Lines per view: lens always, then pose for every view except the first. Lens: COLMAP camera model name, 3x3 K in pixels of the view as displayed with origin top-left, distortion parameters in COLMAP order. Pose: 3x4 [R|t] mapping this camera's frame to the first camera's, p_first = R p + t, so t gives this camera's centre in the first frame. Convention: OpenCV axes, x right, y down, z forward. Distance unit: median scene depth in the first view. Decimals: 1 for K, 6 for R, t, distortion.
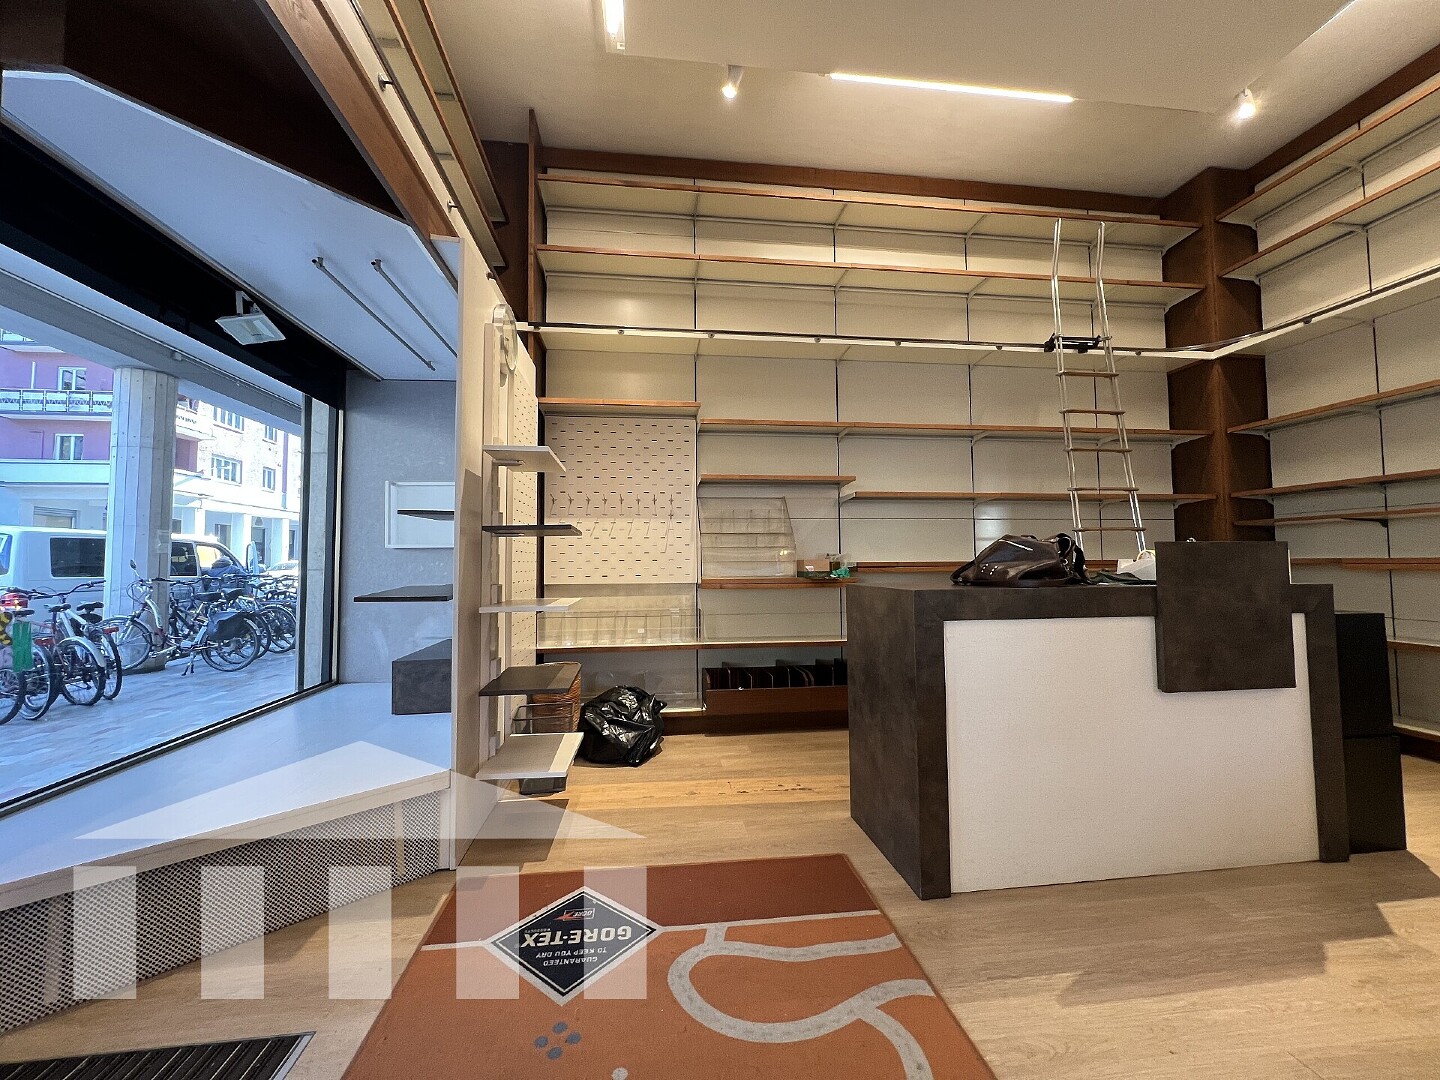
lens RADIAL K [[574.9, 0, 714.6], [0, 574.9, 529.5], [0, 0, 1]] dist [0.000214, 0.000115]
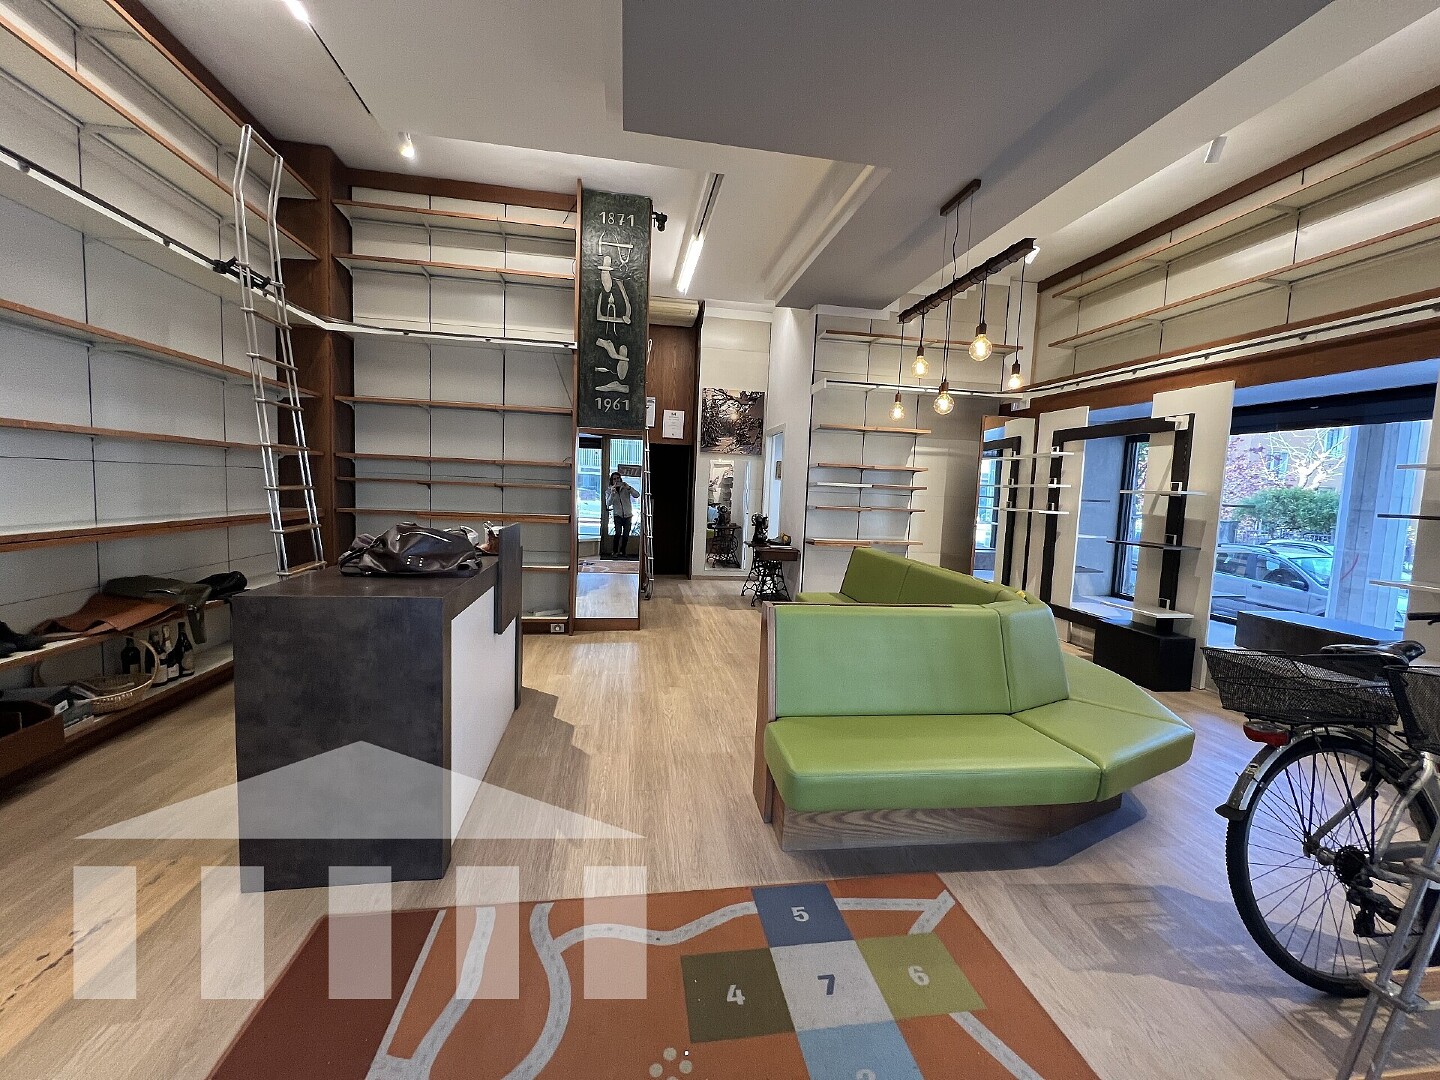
lens RADIAL K [[586.8, 0, 714.1], [0, 586.8, 534.6], [0, 0, 1]] dist [-0.000712, -0.000211]
pose [[-0.036095, -0.073315, 0.996655, -0.324040], [-0.094176, 0.993117, 0.069644, -0.055305], [-0.994901, -0.091348, -0.042751, 0.275415]]
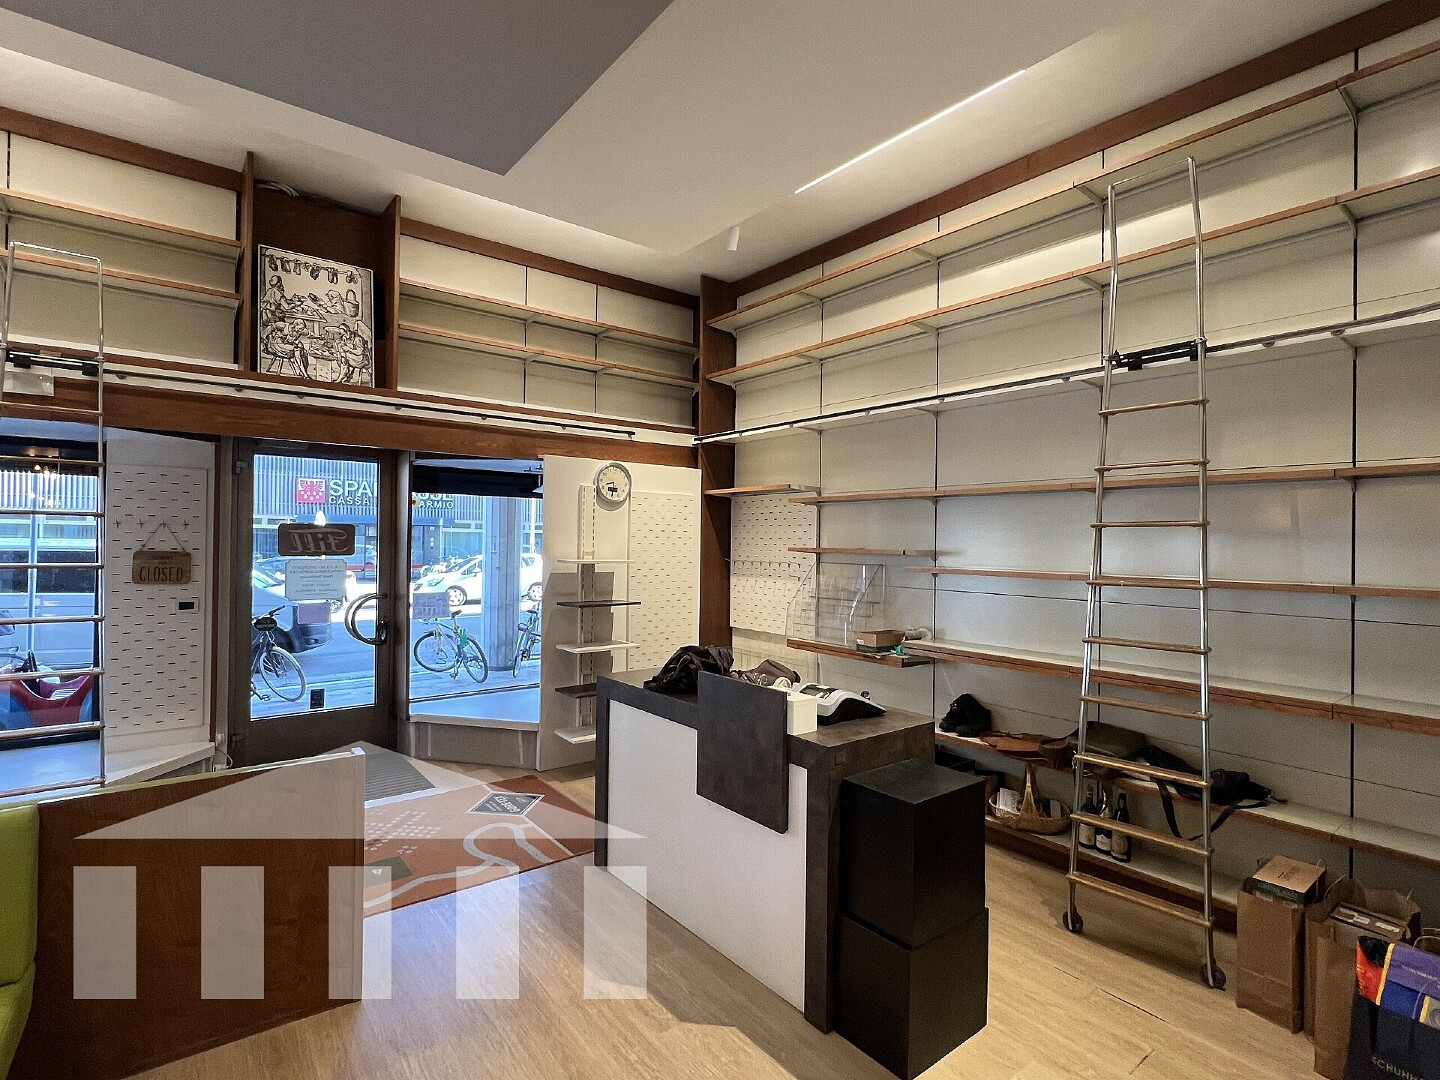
lens RADIAL K [[711.0, 0, 719.2], [0, 711.0, 544.8], [0, 0, 1]] dist [0.000422, 0.000519]
pose [[0.513894, 0.013713, -0.857744, 1.040354], [0.030187, 0.998964, 0.034056, -0.146453], [0.857322, -0.043394, 0.512947, 0.142781]]
